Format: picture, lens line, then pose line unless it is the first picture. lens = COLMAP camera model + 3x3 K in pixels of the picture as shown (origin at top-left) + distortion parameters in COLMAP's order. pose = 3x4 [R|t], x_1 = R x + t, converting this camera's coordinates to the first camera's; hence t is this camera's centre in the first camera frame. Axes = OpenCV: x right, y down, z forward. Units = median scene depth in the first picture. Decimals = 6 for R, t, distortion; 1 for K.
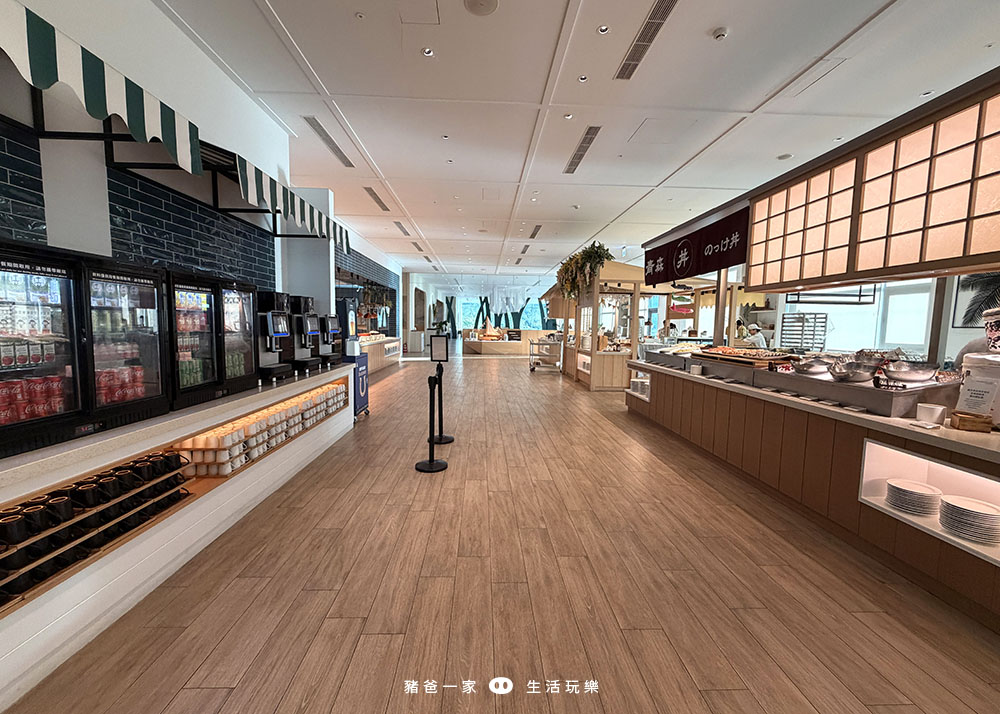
lens RADIAL K [[399.8, 0, 500.0], [0, 399.8, 357.0], [0, 0, 1]] dist [0.002498, -0.000815]
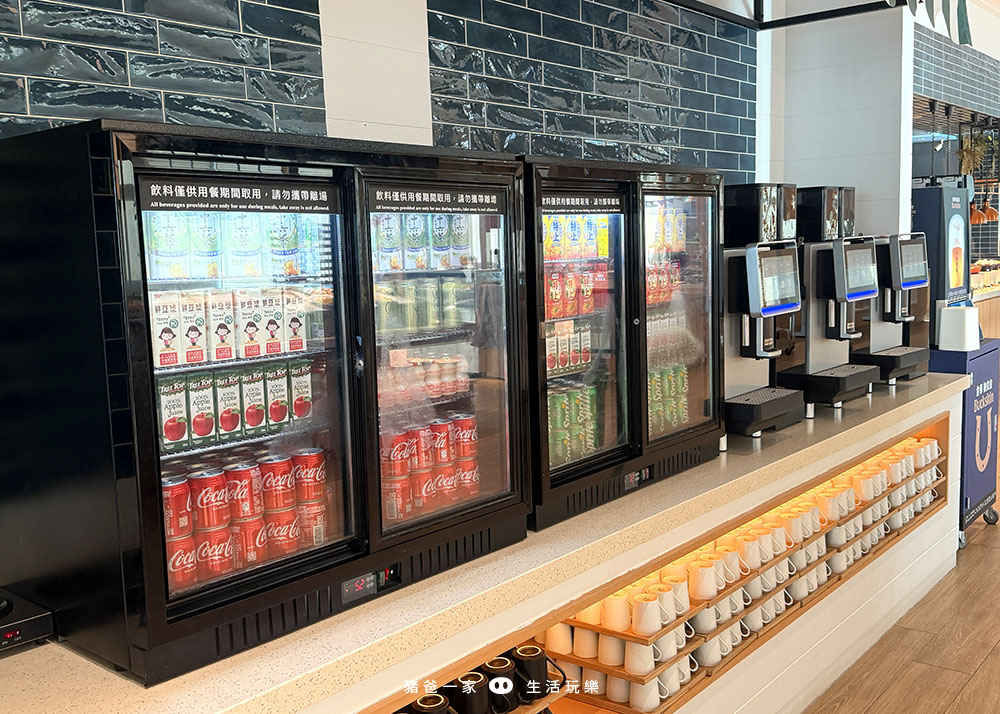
lens RADIAL K [[982.0, 0, 500.0], [0, 982.0, 357.0], [0, 0, 1]] dist [0.082959, -0.033934]
pose [[0.743289, 0.039479, -0.667804, -0.166295], [-0.010859, 0.998838, 0.046963, -0.056606], [0.668882, -0.027656, 0.742854, 0.215316]]
